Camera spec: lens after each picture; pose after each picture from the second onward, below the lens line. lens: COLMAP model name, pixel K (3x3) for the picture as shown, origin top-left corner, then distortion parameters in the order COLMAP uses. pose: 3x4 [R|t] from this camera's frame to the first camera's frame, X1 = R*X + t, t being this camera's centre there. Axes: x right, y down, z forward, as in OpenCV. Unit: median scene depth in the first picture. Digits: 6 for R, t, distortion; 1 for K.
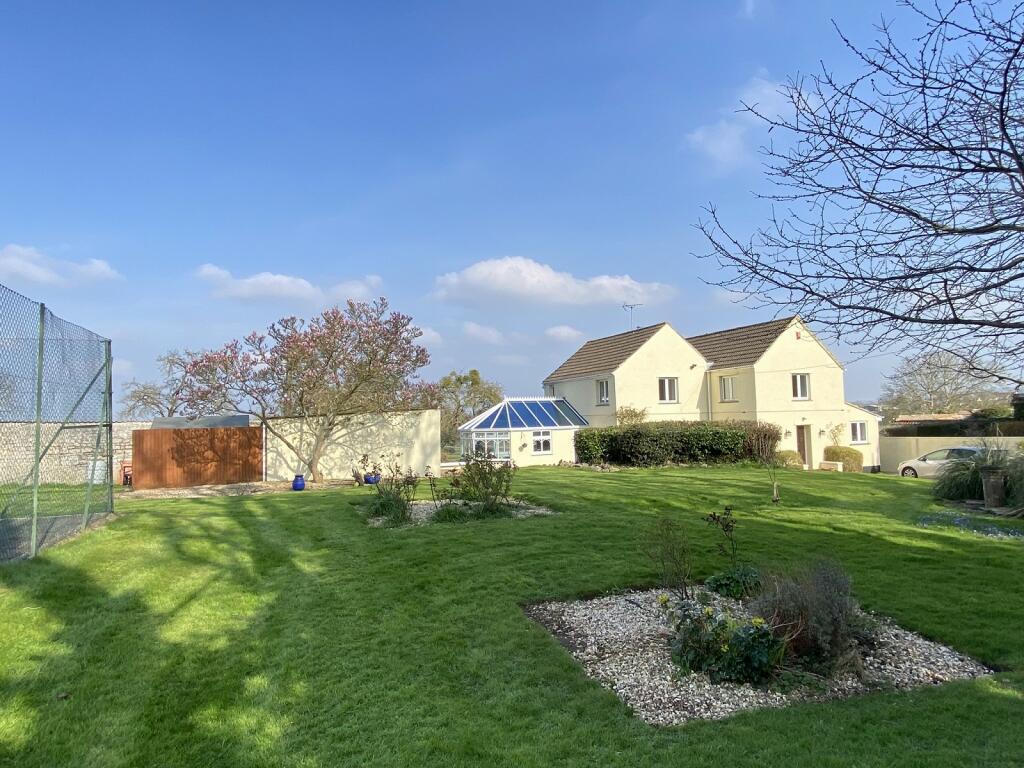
lens RADIAL K [[595.5, 0, 495.5], [0, 595.5, 382.9], [0, 0, 1]] dist [0.060539, -0.085169]
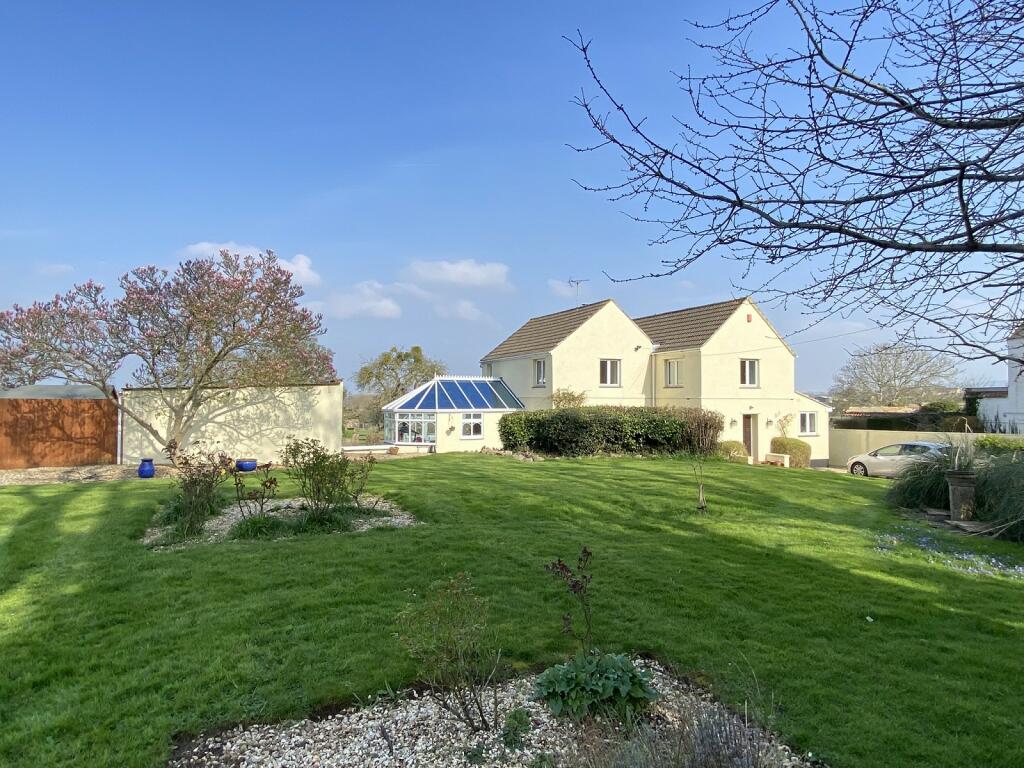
lens RADIAL K [[595.5, 0, 495.5], [0, 595.5, 382.9], [0, 0, 1]] dist [0.060539, -0.085169]
pose [[0.997725, 0.029222, 0.060745, 0.058698], [-0.031102, 0.999059, 0.030238, 0.005607], [-0.059805, -0.032059, 0.997695, 0.094654]]
